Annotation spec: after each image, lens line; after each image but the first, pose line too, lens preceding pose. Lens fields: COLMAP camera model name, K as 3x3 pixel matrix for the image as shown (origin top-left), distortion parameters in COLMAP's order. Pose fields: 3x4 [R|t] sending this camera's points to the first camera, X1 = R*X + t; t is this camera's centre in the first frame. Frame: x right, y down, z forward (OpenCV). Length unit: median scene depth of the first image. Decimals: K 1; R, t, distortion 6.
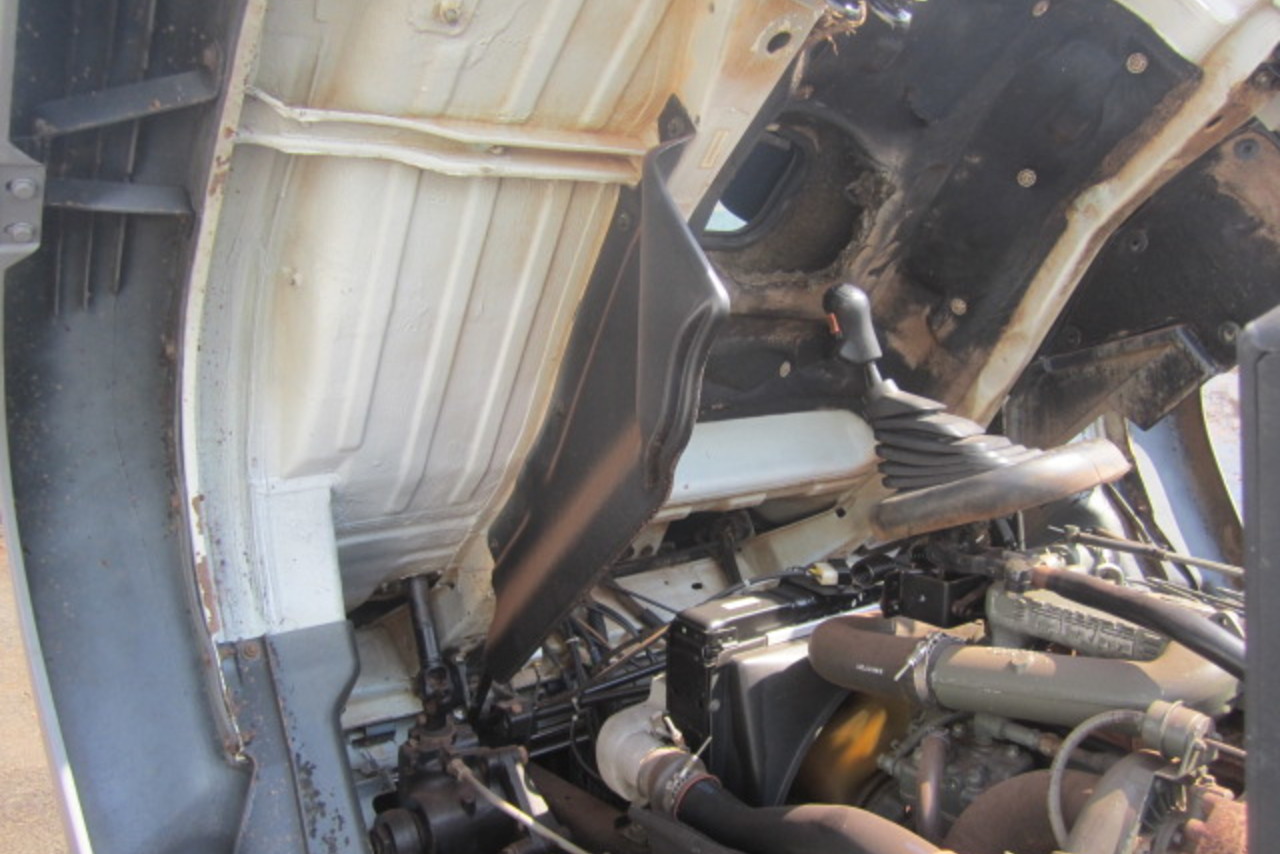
lens RADIAL K [[1093.0, 0, 641.0], [0, 1093.0, 427.8], [0, 0, 1]] dist [-0.037453, -0.002917]
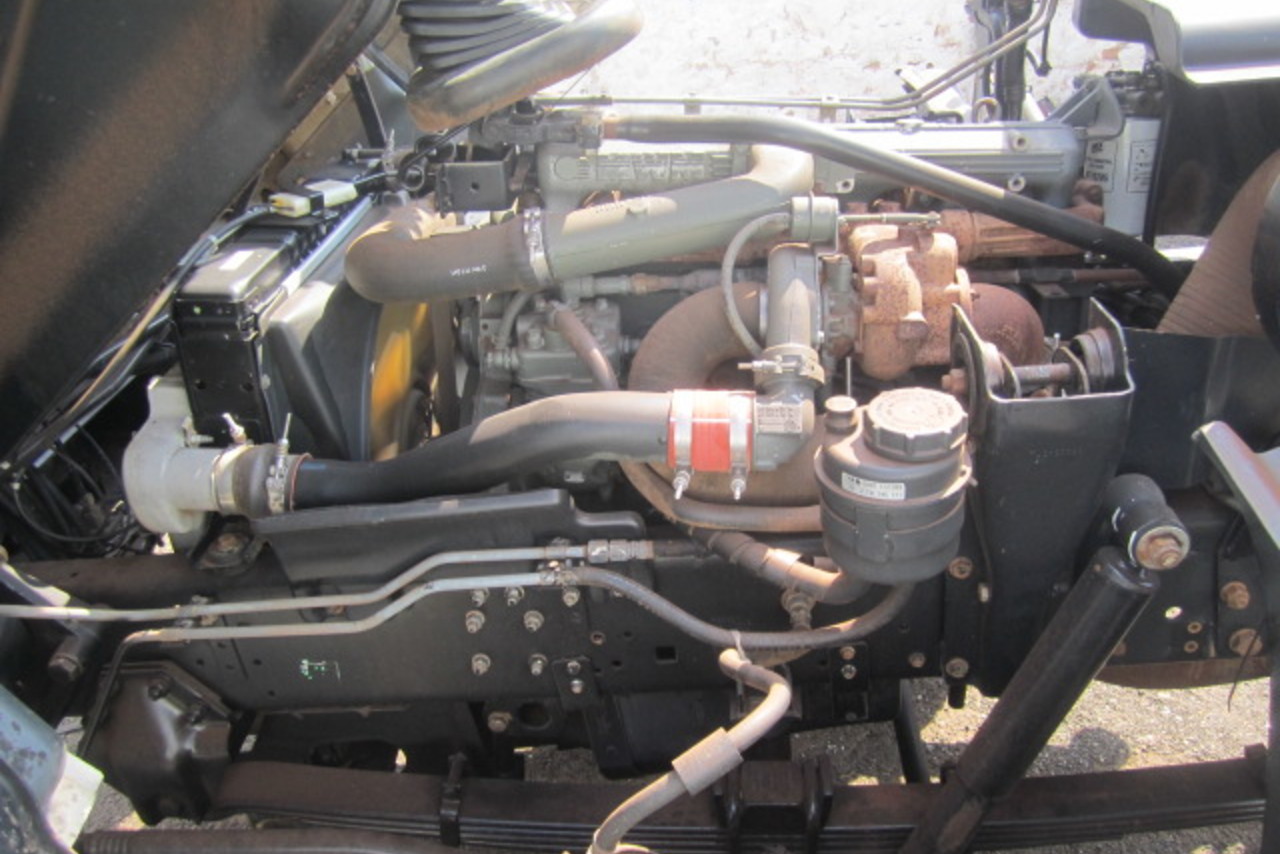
lens RADIAL K [[1093.0, 0, 640.5], [0, 1093.0, 427.3], [0, 0, 1]] dist [-0.037453, -0.002917]
pose [[0.625206, -0.383612, 0.679676, -0.347674], [0.142470, 0.912330, 0.383871, 0.005075], [-0.767346, -0.143165, 0.625048, 0.253683]]
